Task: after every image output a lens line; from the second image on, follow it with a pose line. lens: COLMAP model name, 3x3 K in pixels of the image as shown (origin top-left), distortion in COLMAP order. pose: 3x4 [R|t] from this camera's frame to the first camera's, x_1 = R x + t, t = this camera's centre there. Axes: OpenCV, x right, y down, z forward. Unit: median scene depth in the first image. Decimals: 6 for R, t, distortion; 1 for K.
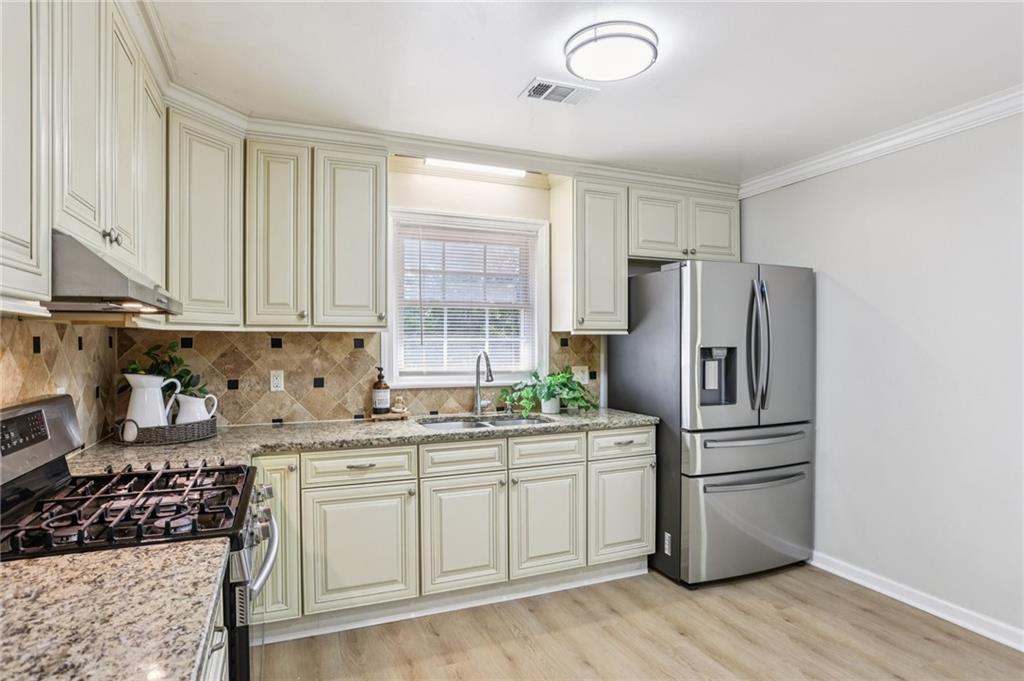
lens RADIAL K [[534.8, 0, 505.7], [0, 534.8, 343.5], [0, 0, 1]] dist [-0.065143, 0.032171]
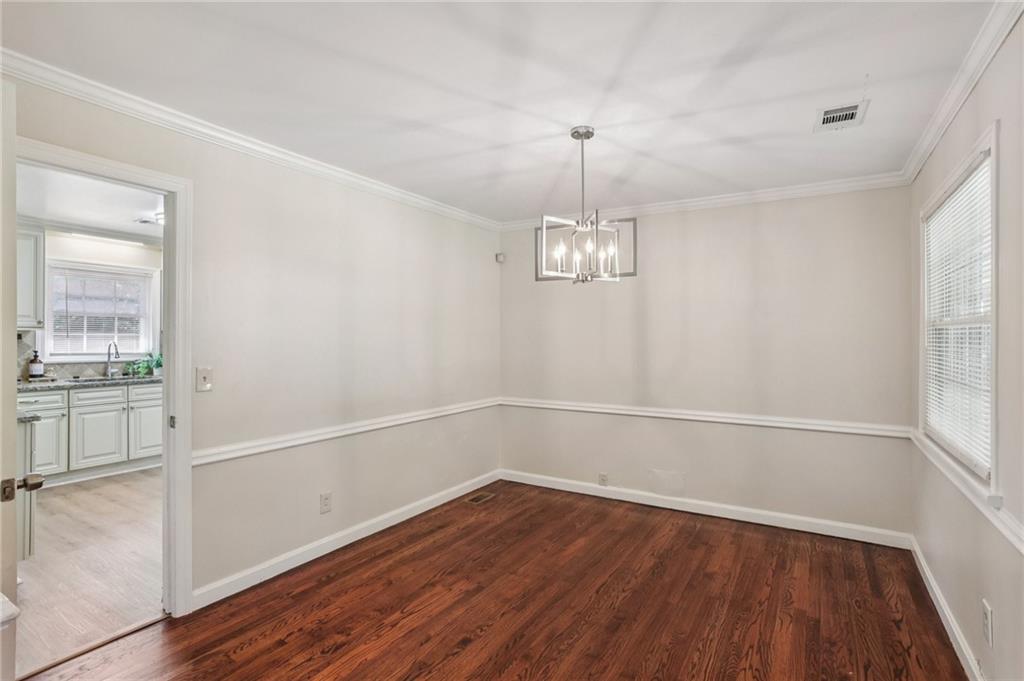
lens RADIAL K [[501.8, 0, 504.6], [0, 501.8, 340.1], [0, 0, 1]] dist [-0.032314, 0.025893]
pose [[0.815321, 0.007573, 0.578960, 0.066765], [-0.011130, 0.999935, 0.002594, -0.010170], [-0.578903, -0.008559, 0.815352, -1.163713]]
